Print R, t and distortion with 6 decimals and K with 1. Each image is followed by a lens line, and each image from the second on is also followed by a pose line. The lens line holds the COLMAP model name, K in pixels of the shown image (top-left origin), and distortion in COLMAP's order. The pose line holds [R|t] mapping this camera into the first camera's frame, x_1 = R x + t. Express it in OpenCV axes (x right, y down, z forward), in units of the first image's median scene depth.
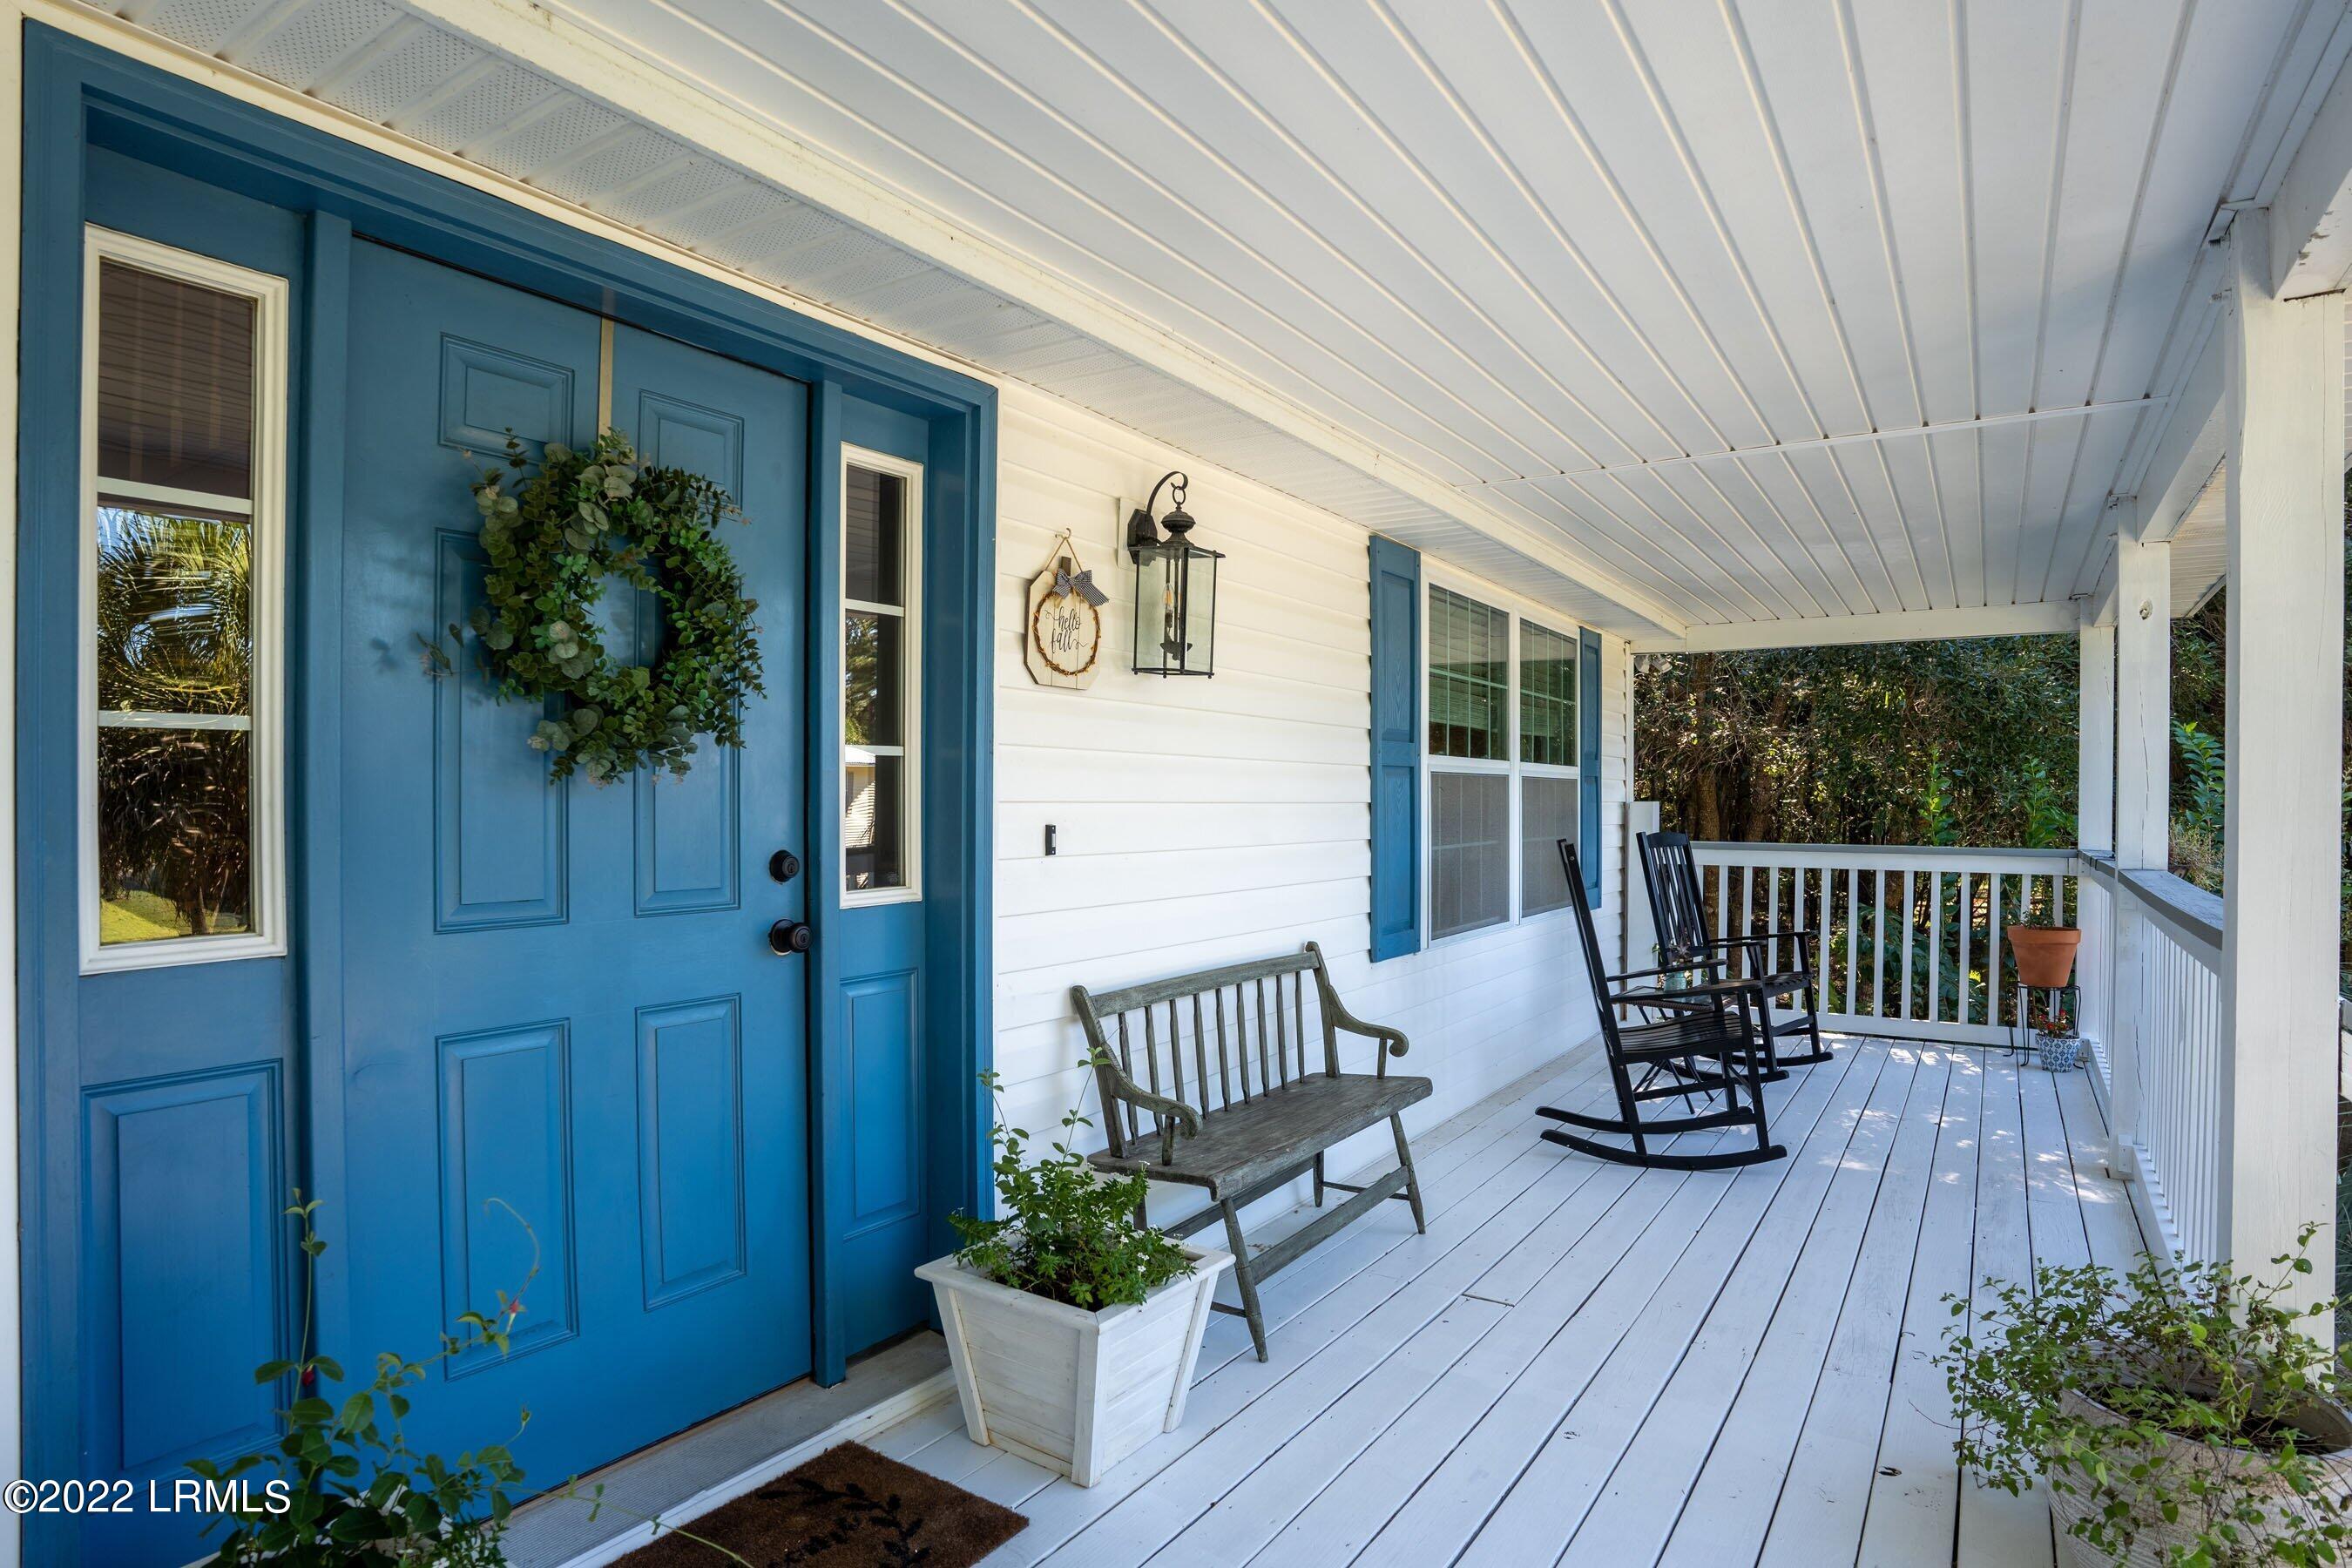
lens RADIAL K [[1324.9, 0, 1173.7], [0, 1324.9, 804.6], [0, 0, 1]] dist [-0.073574, 0.054012]
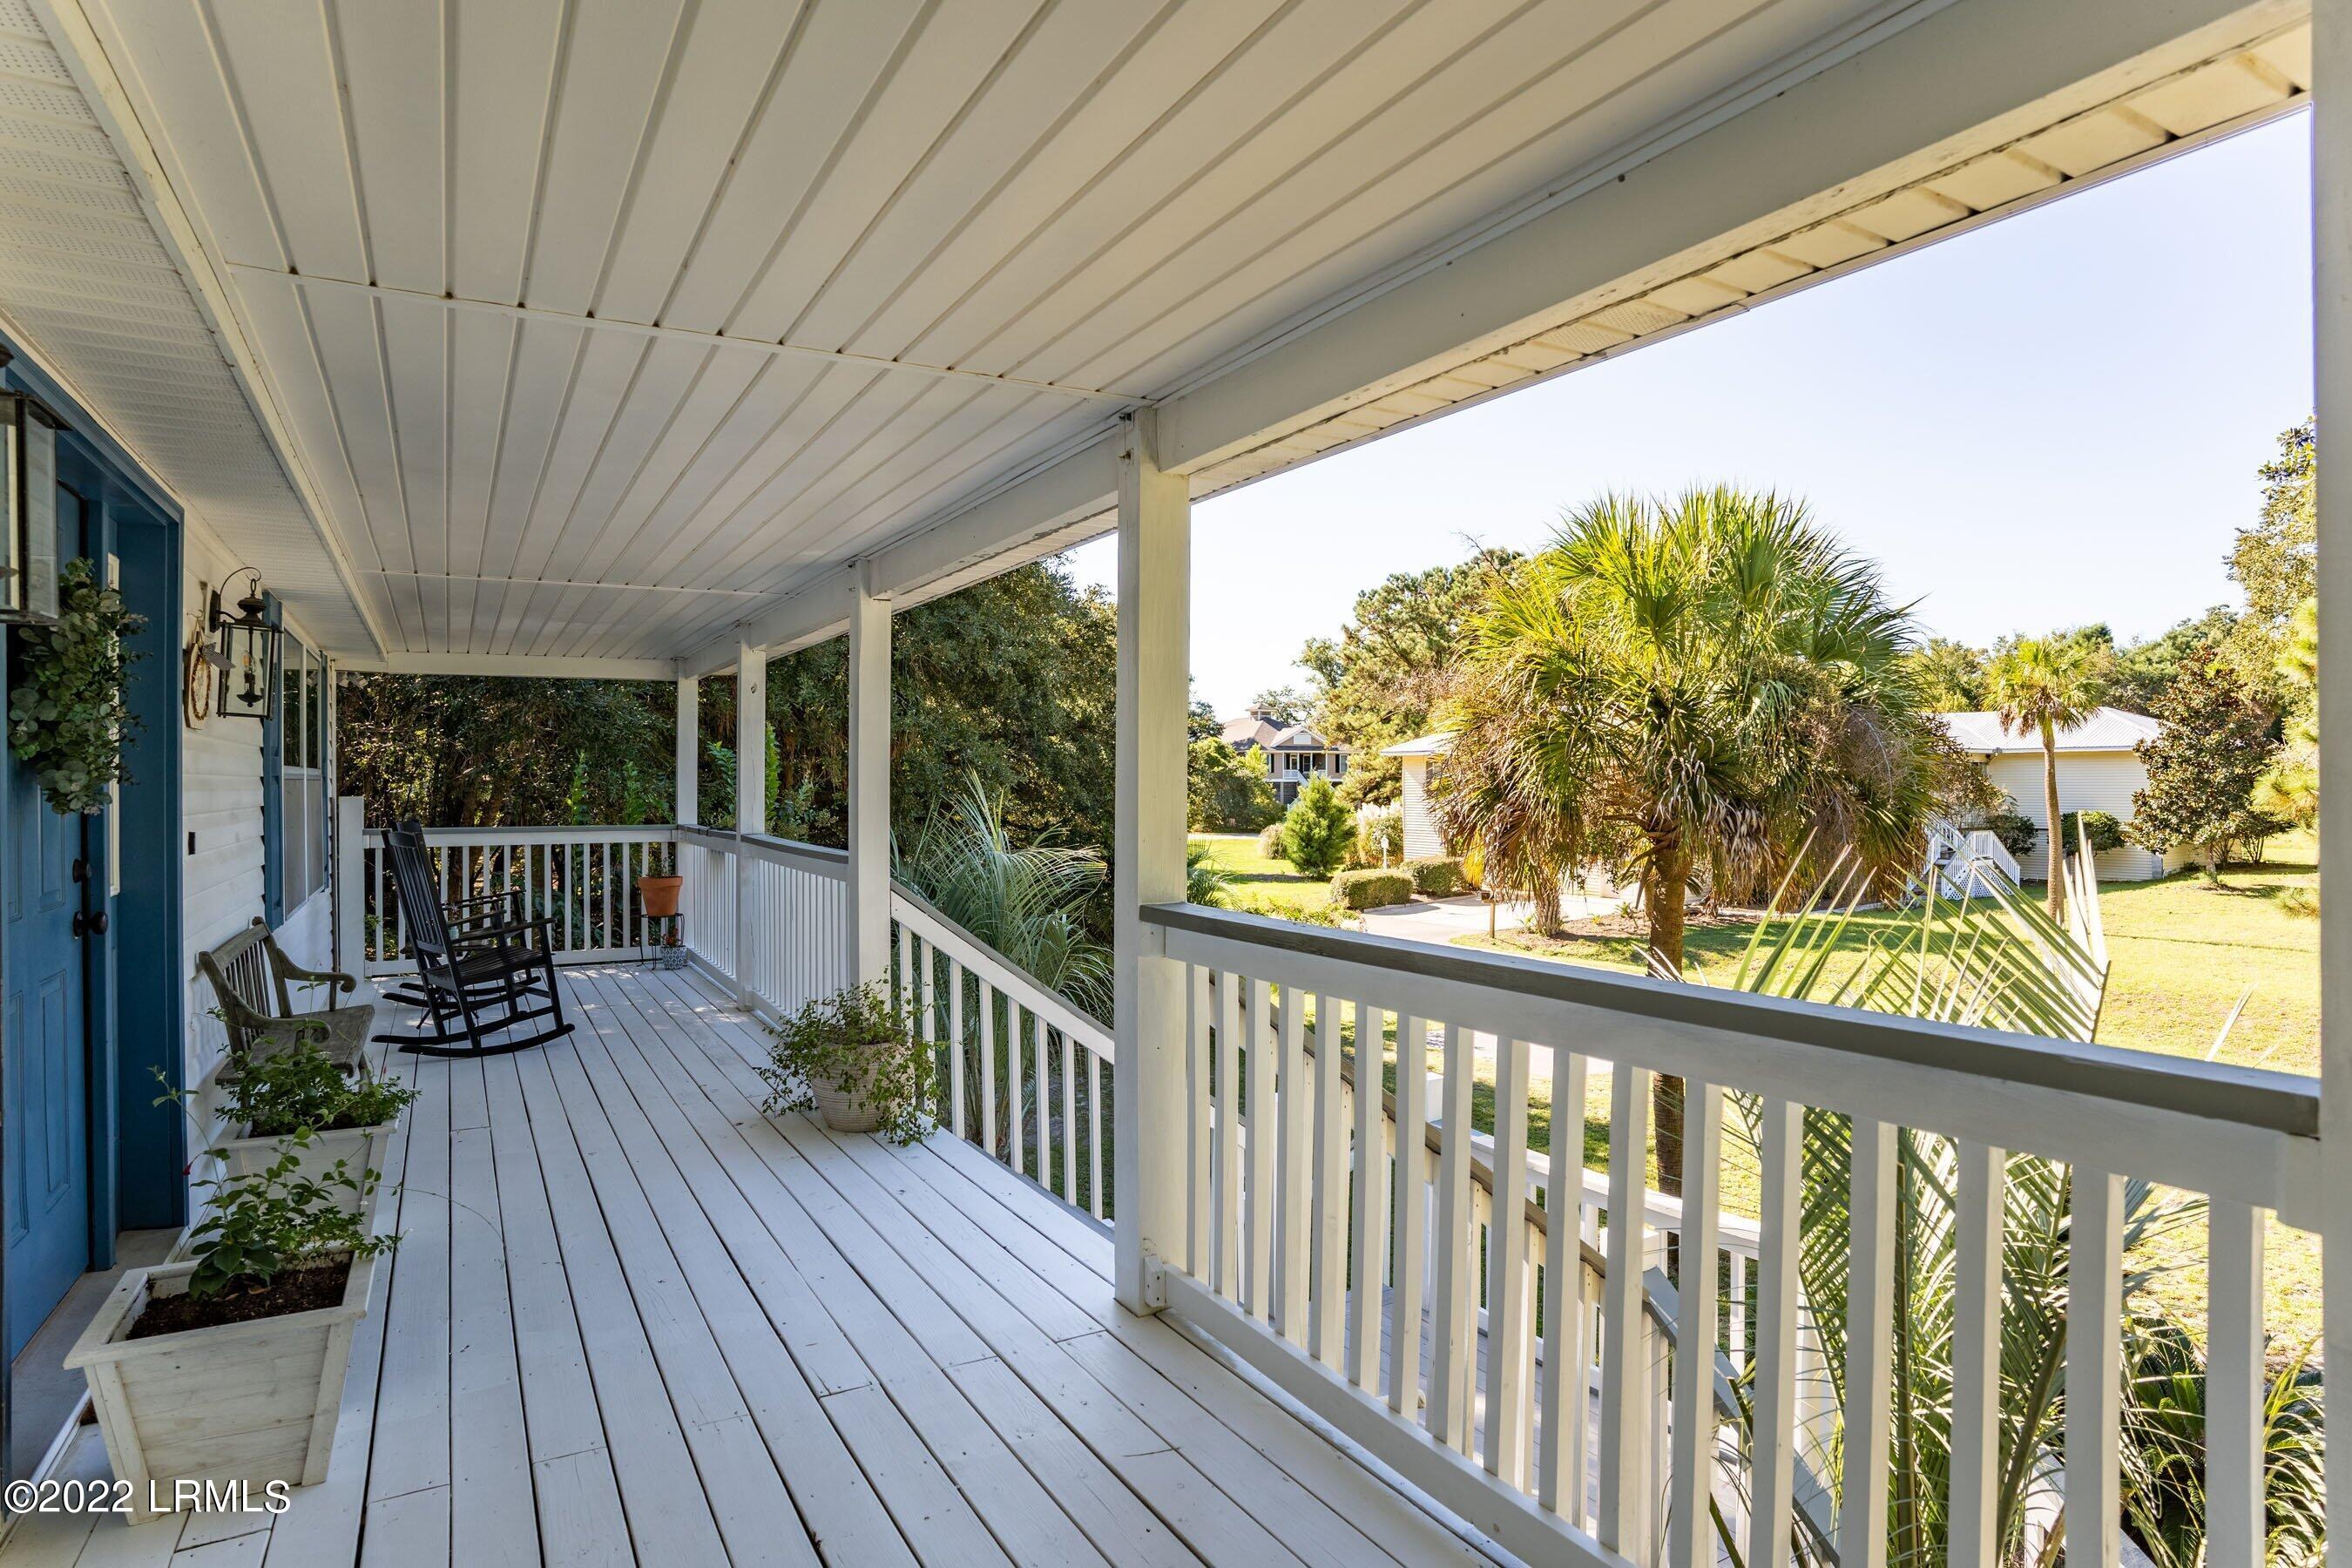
lens RADIAL K [[1324.9, 0, 1173.7], [0, 1324.9, 804.6], [0, 0, 1]] dist [-0.073574, 0.054012]
pose [[0.470860, -0.020023, 0.881981, -0.486680], [0.006330, 0.999793, 0.019318, -0.019707], [-0.882185, -0.003513, 0.470889, -0.311152]]
